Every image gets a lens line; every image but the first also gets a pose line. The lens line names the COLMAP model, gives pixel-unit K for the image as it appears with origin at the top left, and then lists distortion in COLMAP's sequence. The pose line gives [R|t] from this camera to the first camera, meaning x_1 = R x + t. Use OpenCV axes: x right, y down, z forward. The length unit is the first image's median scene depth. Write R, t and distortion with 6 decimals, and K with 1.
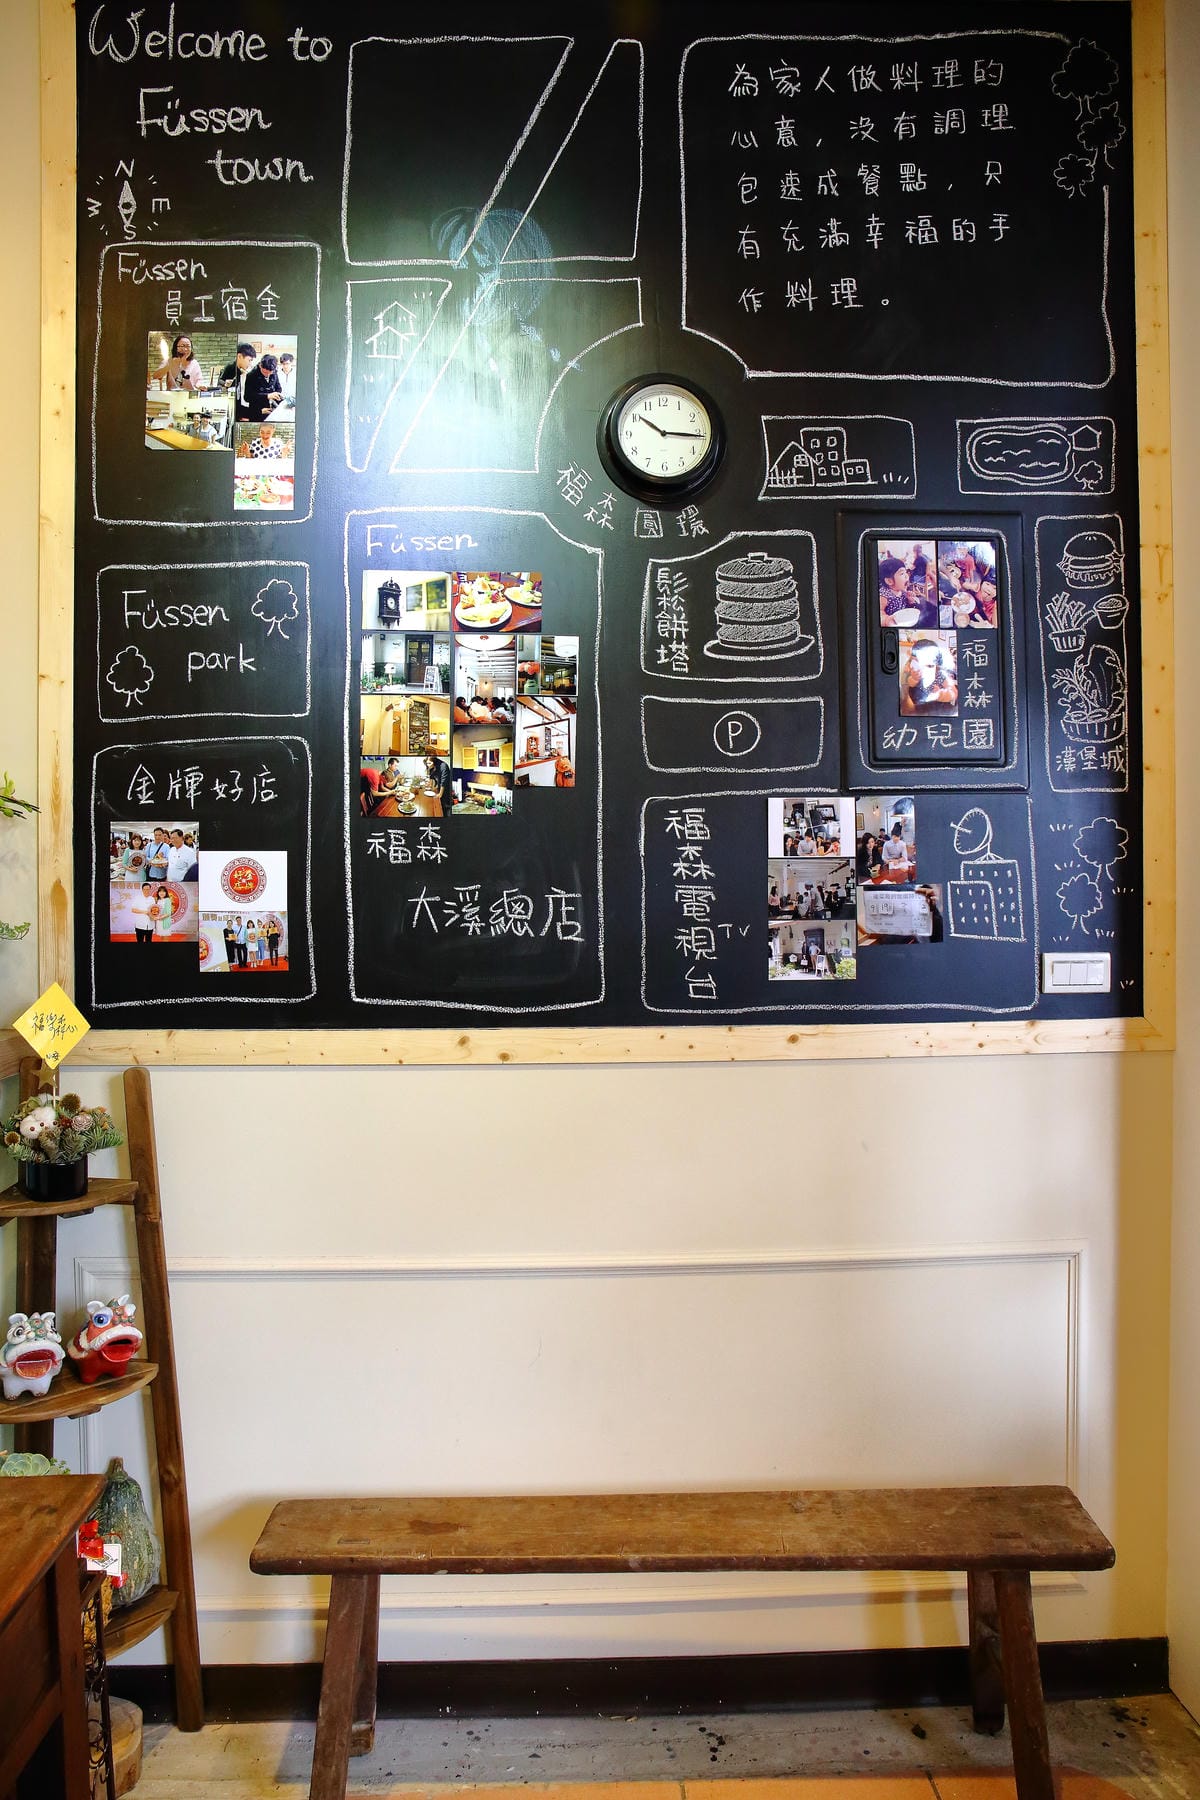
lens RADIAL K [[1270.2, 0, 603.7], [0, 1270.2, 901.0], [0, 0, 1]] dist [-0.006744, -0.000446]
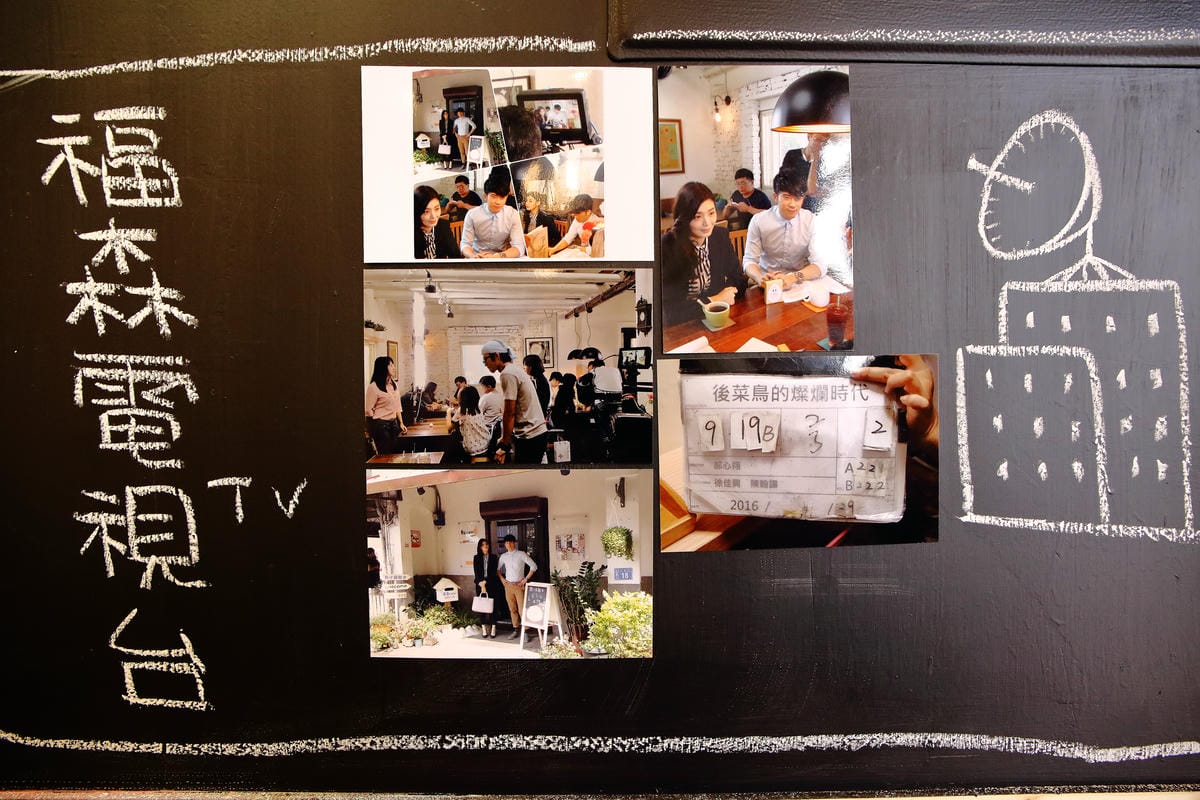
lens RADIAL K [[927.2, 0, 598.8], [0, 927.2, 409.2], [0, 0, 1]] dist [-0.079894, 0.009533]
pose [[0.998074, 0.009560, -0.061301, 0.199299], [-0.007719, 0.999514, 0.030195, -0.006164], [0.061559, -0.029663, 0.997663, 0.778414]]
